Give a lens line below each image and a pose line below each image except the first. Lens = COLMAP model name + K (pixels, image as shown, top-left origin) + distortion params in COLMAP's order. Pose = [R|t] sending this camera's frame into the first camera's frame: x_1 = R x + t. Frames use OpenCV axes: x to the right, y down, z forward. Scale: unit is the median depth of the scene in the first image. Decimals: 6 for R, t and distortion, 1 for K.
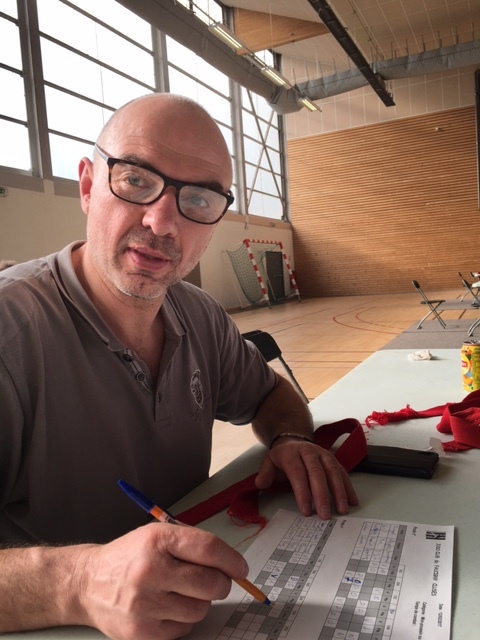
lens RADIAL K [[537.4, 0, 240.1], [0, 537.4, 318.4], [0, 0, 1]] dist [0.073291, -0.093729]
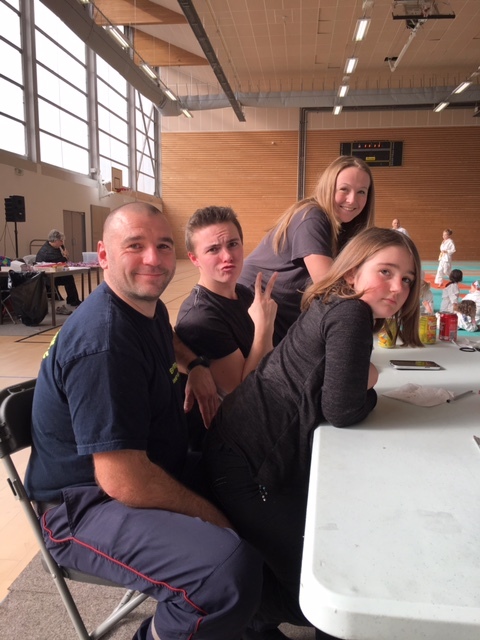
lens RADIAL K [[537.4, 0, 237.6], [0, 537.4, 317.2], [0, 0, 1]] dist [0.073291, -0.093729]
pose [[0.943977, 0.026488, 0.328947, -0.164056], [-0.045781, 0.997647, 0.051042, 0.029608], [-0.326821, -0.063242, 0.942968, -0.299492]]
